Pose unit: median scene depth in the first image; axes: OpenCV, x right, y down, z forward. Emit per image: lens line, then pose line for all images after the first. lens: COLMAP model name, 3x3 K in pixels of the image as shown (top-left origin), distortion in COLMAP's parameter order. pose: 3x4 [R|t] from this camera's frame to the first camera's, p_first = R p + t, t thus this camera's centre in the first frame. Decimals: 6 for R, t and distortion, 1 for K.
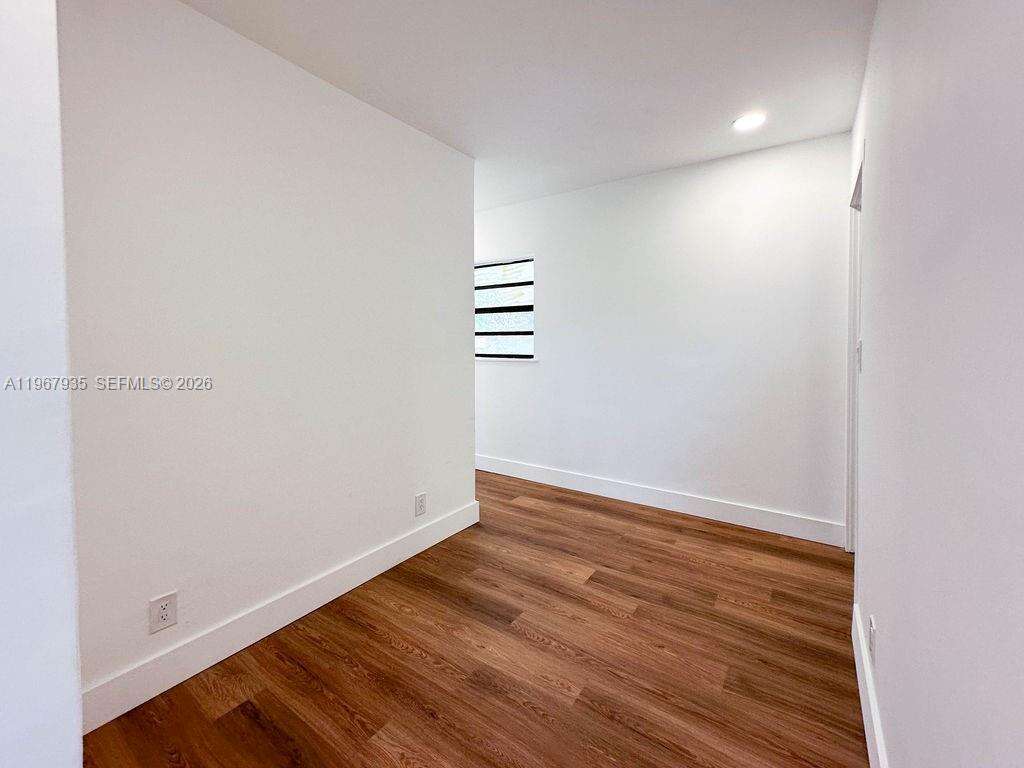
lens RADIAL K [[413.0, 0, 487.8], [0, 413.0, 347.1], [0, 0, 1]] dist [-0.000235, 0.000048]
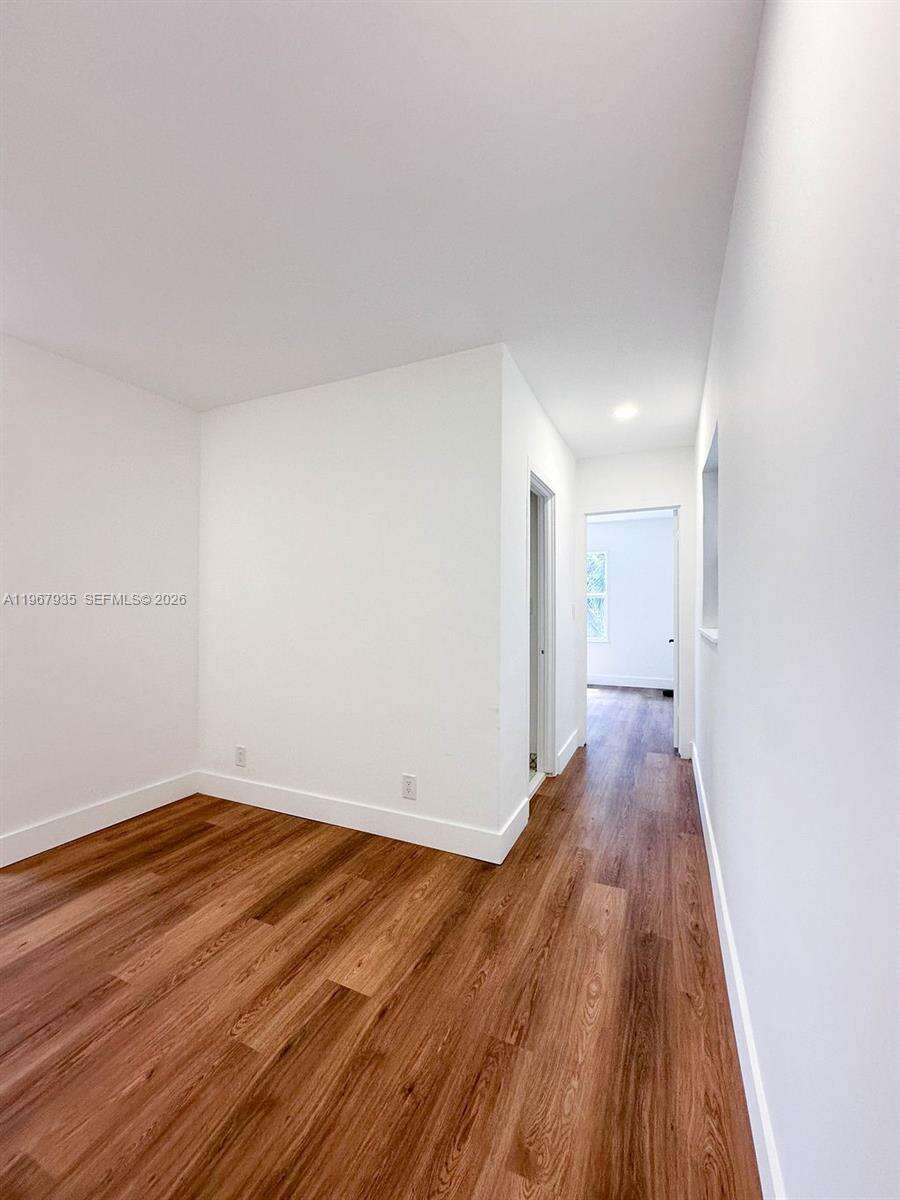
lens RADIAL K [[484.0, 0, 480.1], [0, 484.0, 609.4], [0, 0, 1]] dist [-0.000235, 0.000048]
pose [[0.245300, 0.012909, -0.969361, 0.939338], [-0.015591, 0.999835, 0.009369, -0.011969], [0.969322, 0.012815, 0.245460, 0.964247]]
